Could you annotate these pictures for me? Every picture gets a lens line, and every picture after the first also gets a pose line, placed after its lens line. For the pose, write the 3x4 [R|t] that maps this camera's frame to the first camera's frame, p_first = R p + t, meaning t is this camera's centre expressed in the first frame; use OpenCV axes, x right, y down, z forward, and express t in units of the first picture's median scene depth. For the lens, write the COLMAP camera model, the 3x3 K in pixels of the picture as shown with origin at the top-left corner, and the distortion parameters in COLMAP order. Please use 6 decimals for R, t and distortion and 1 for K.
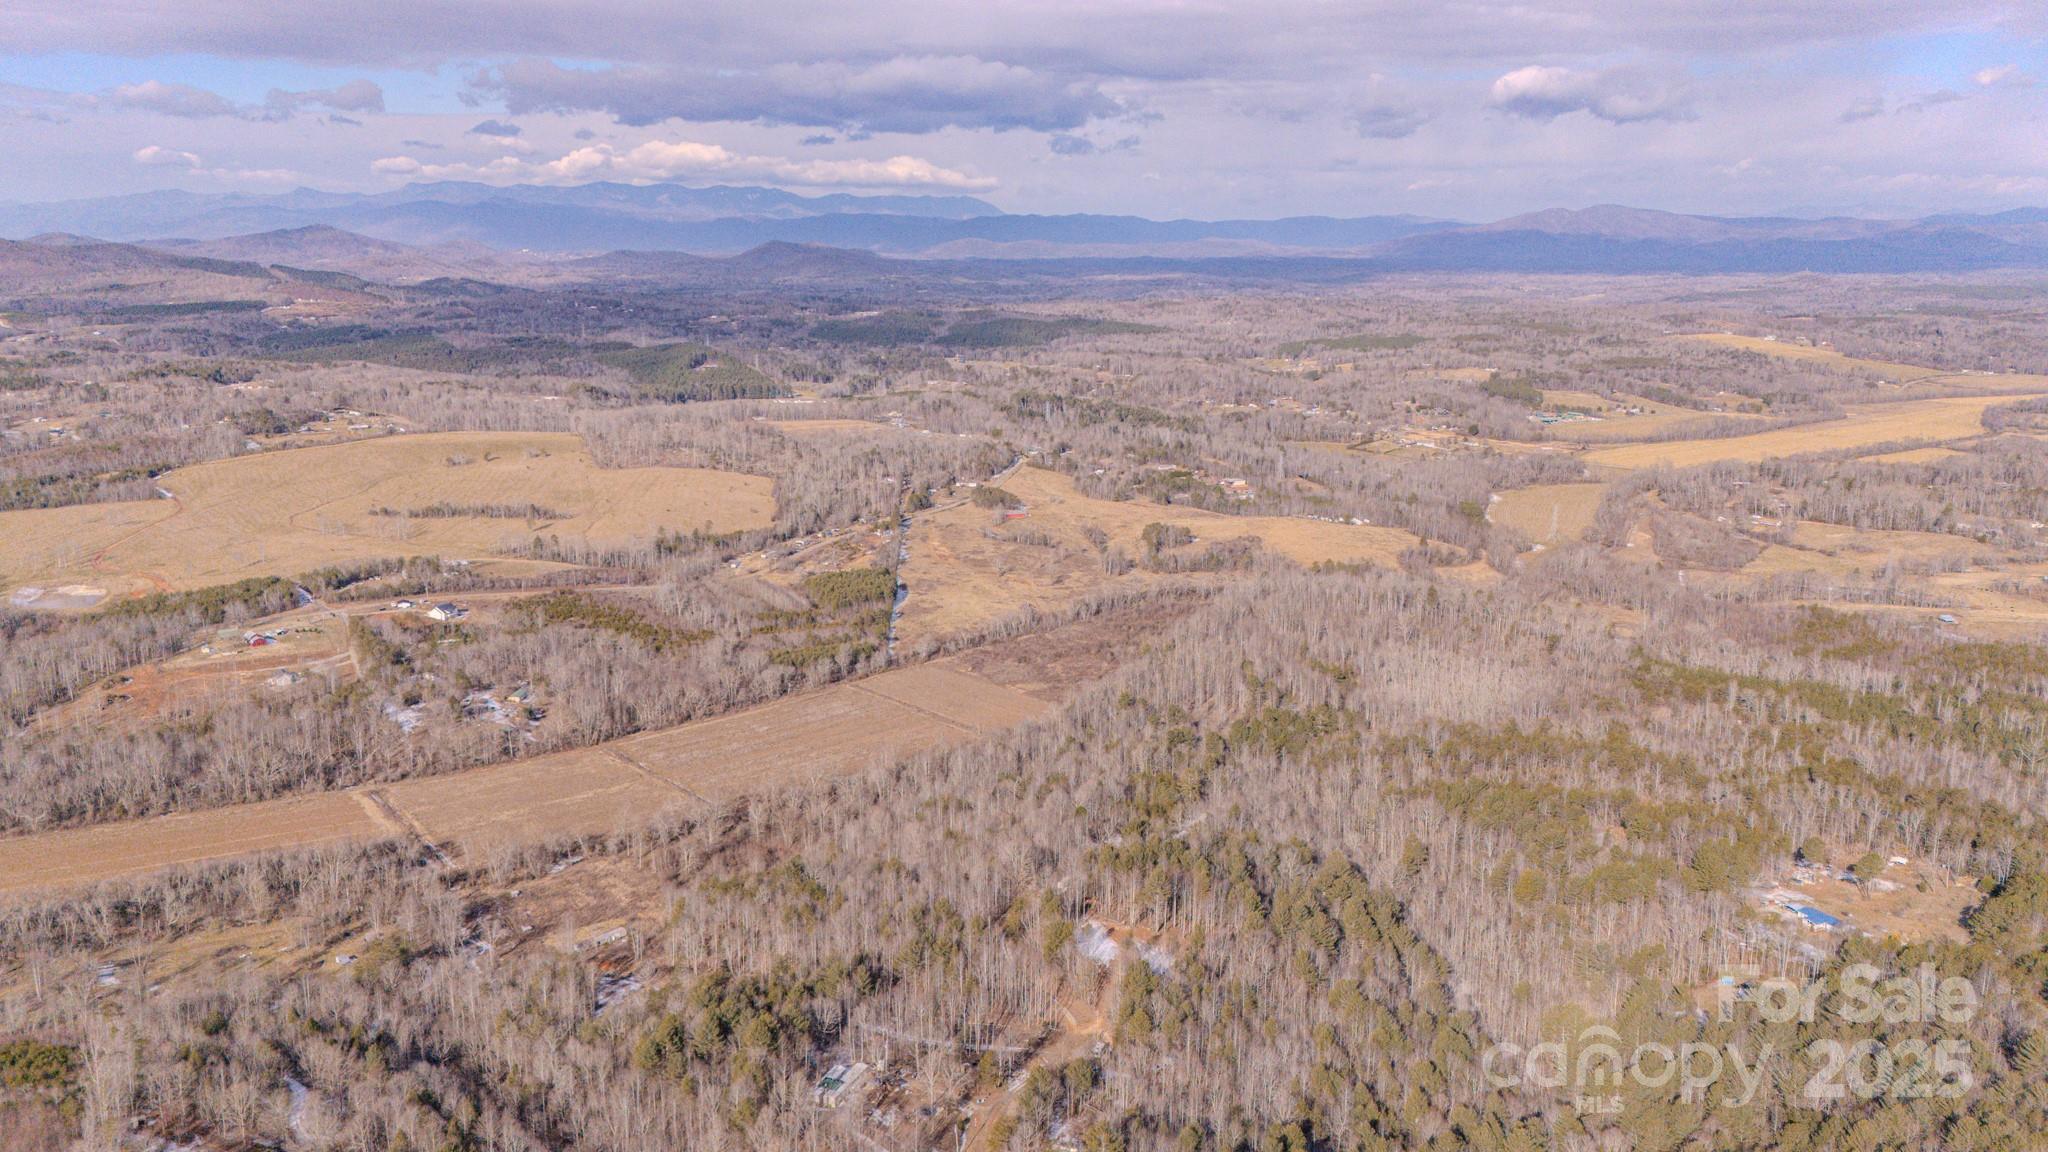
lens RADIAL K [[1506.7, 0, 1025.0], [0, 1506.7, 591.2], [0, 0, 1]] dist [0.078095, -0.072895]
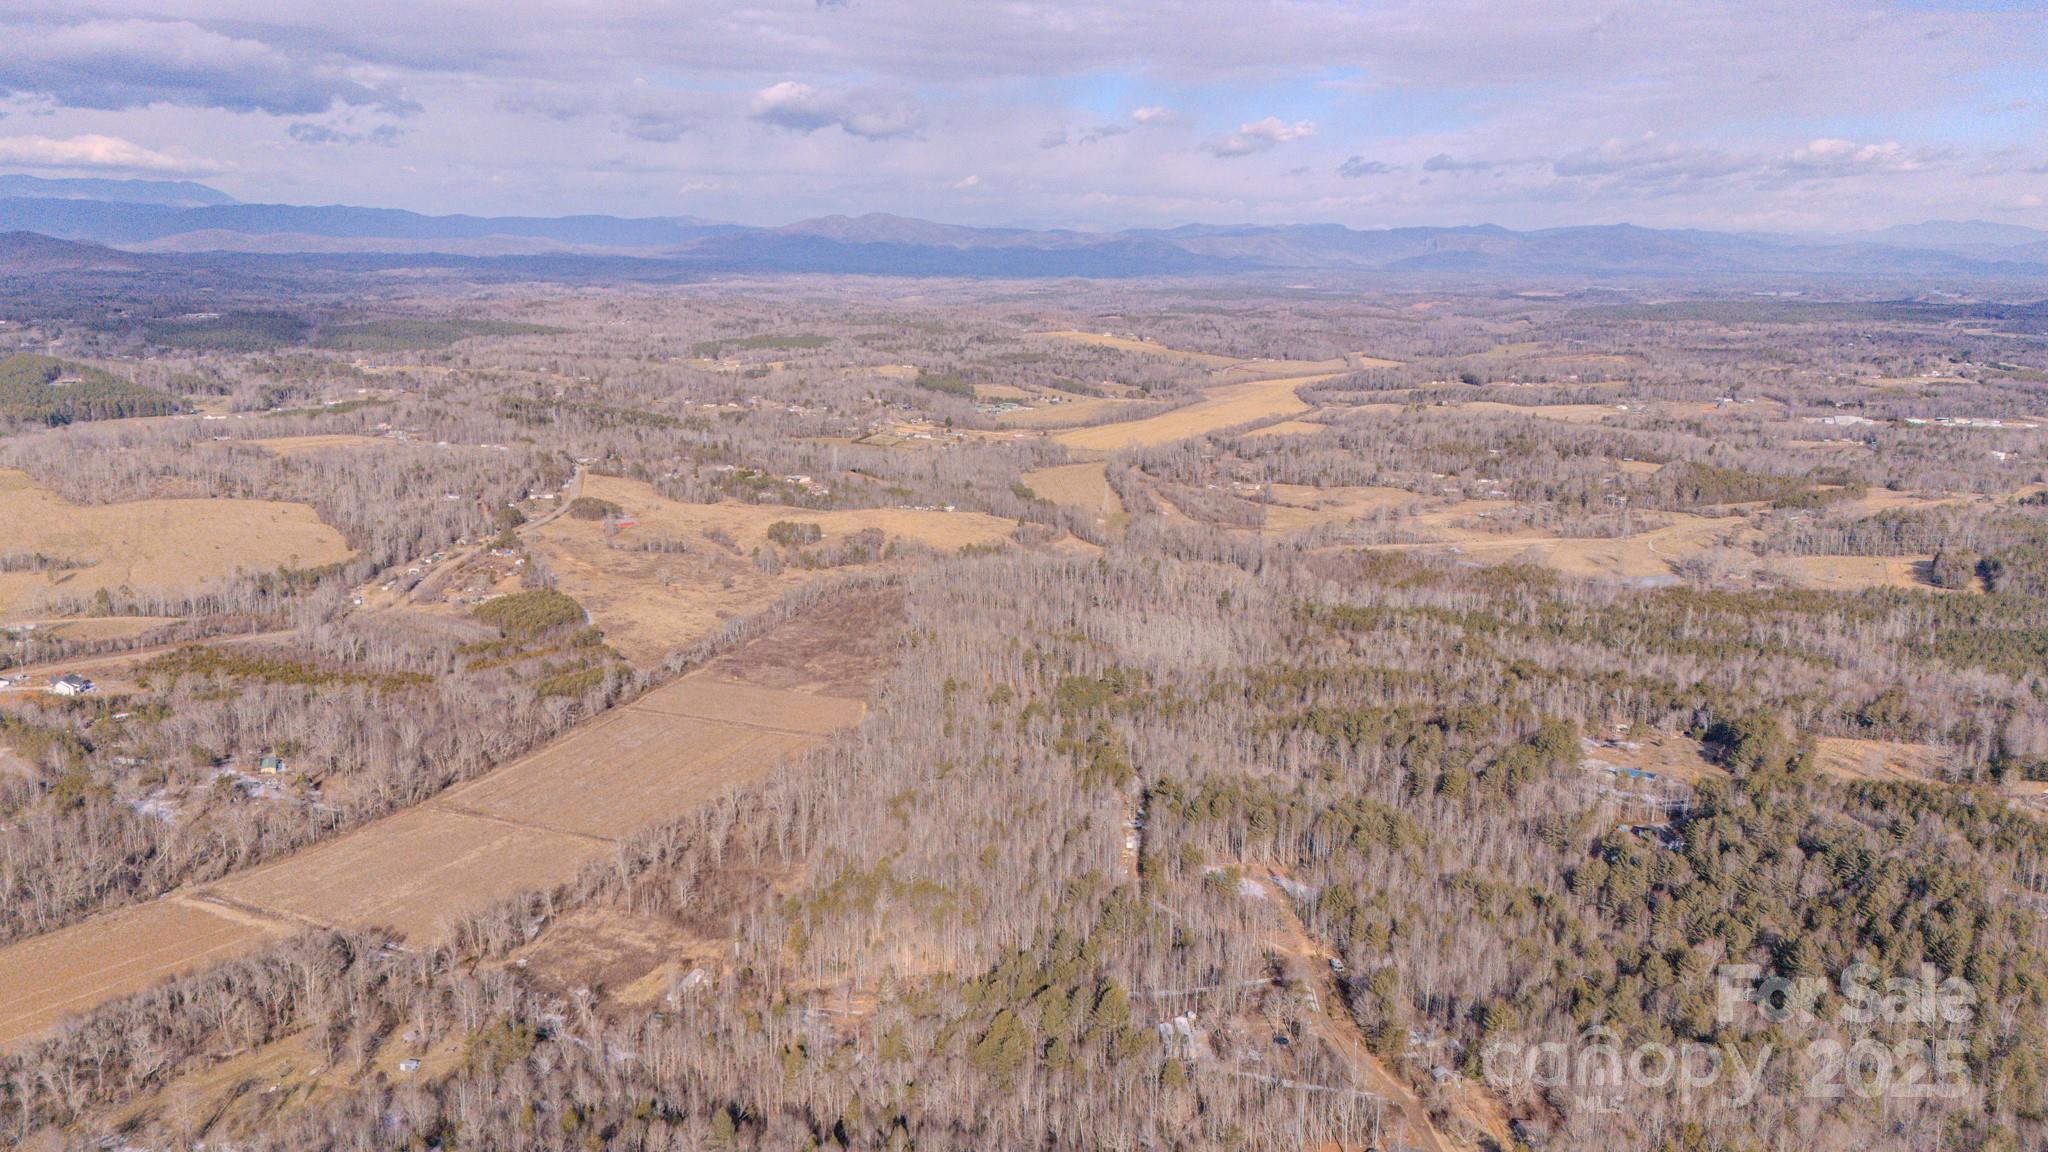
lens RADIAL K [[1506.7, 0, 983.1], [0, 1506.7, 549.2], [0, 0, 1]] dist [0.078095, -0.072895]
pose [[0.895757, -0.077639, 0.437712, -0.114339], [0.089088, 0.996008, -0.005647, -0.004262], [-0.435526, 0.044054, 0.899098, 0.013001]]
